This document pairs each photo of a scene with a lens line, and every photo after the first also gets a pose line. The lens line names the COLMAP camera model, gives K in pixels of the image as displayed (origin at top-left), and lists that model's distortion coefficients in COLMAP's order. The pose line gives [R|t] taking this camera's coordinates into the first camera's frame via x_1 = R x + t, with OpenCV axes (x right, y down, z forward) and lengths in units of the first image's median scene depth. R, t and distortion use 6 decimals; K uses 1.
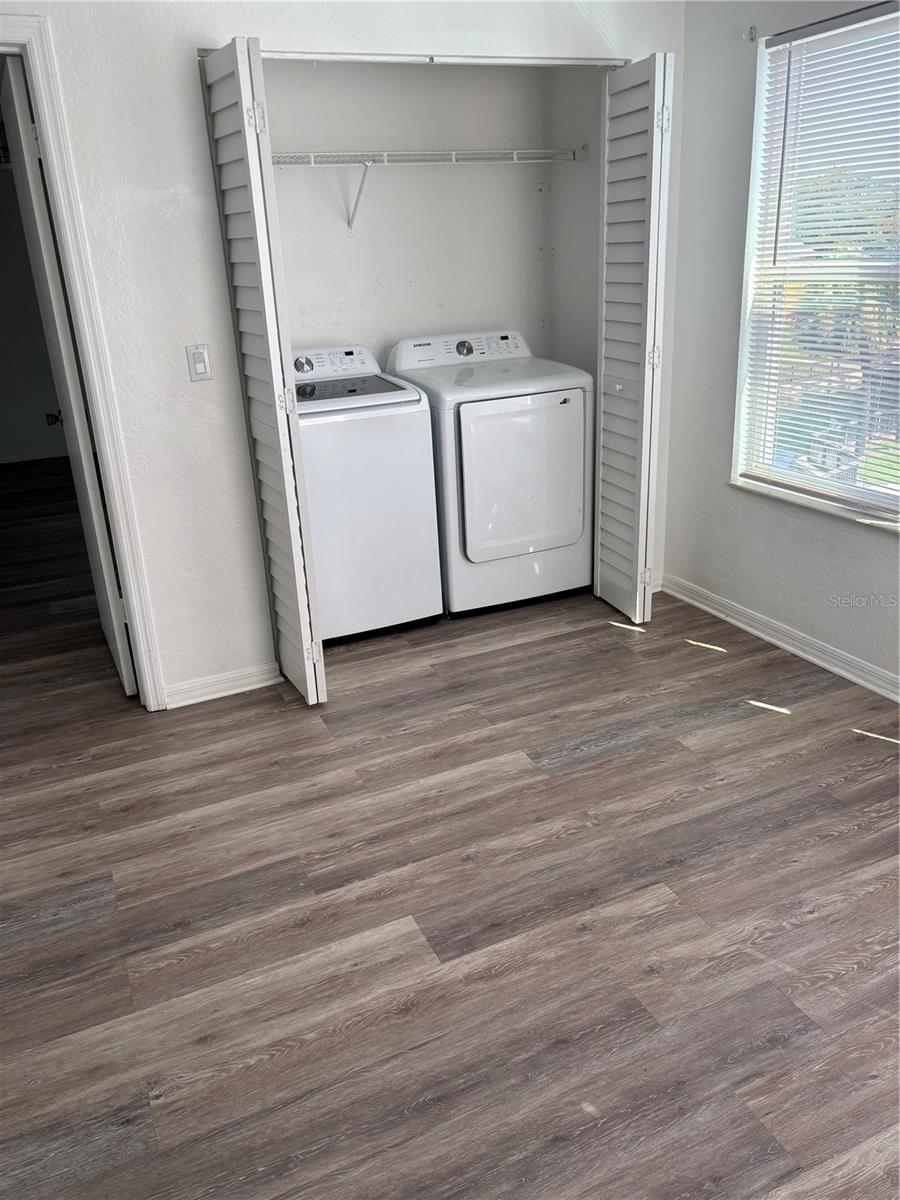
lens RADIAL K [[913.9, 0, 430.3], [0, 913.9, 591.0], [0, 0, 1]] dist [0.042590, -0.043924]
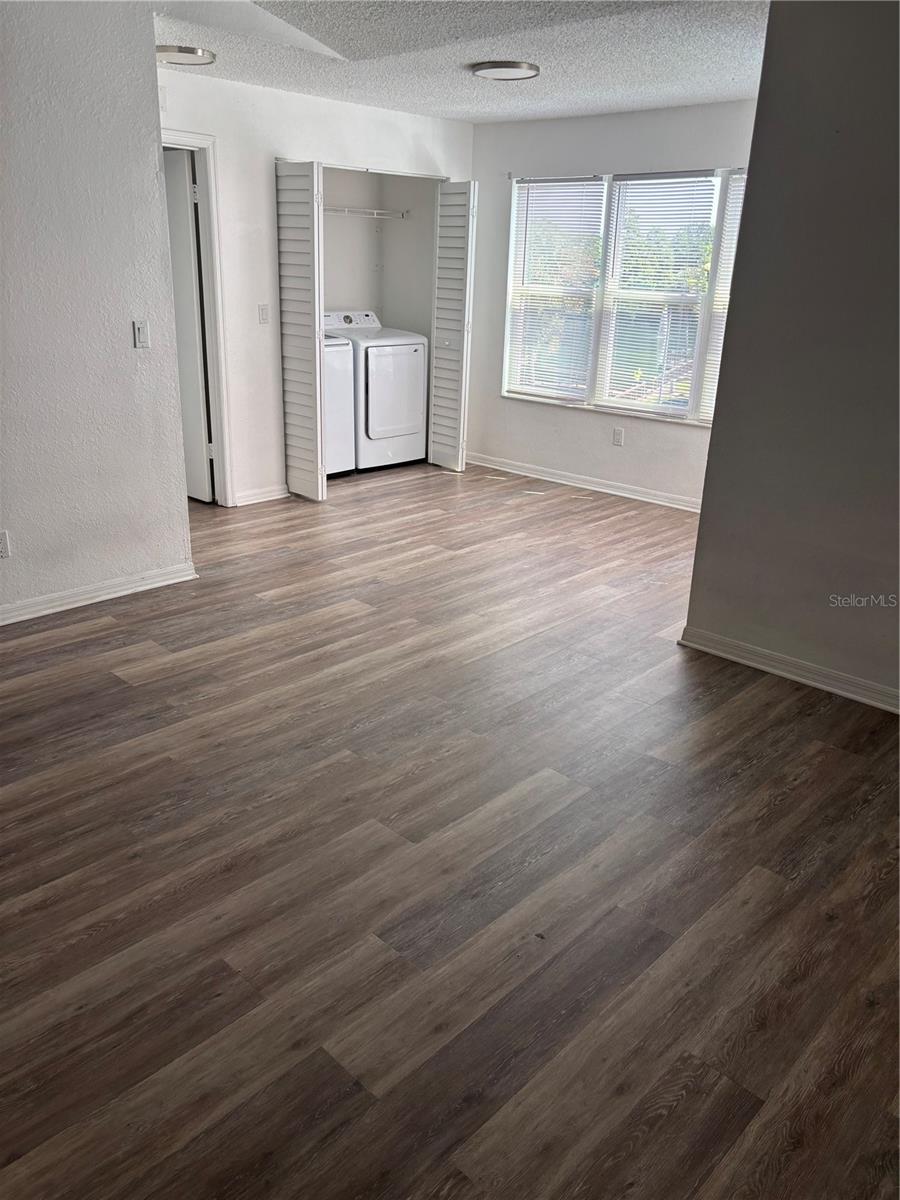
lens RADIAL K [[913.9, 0, 455.8], [0, 913.9, 598.7], [0, 0, 1]] dist [0.042590, -0.043924]
pose [[0.915296, -0.058377, 0.398528, -0.655457], [0.058163, 0.998227, 0.012639, 0.328988], [-0.398559, 0.011612, 0.917069, -0.867546]]
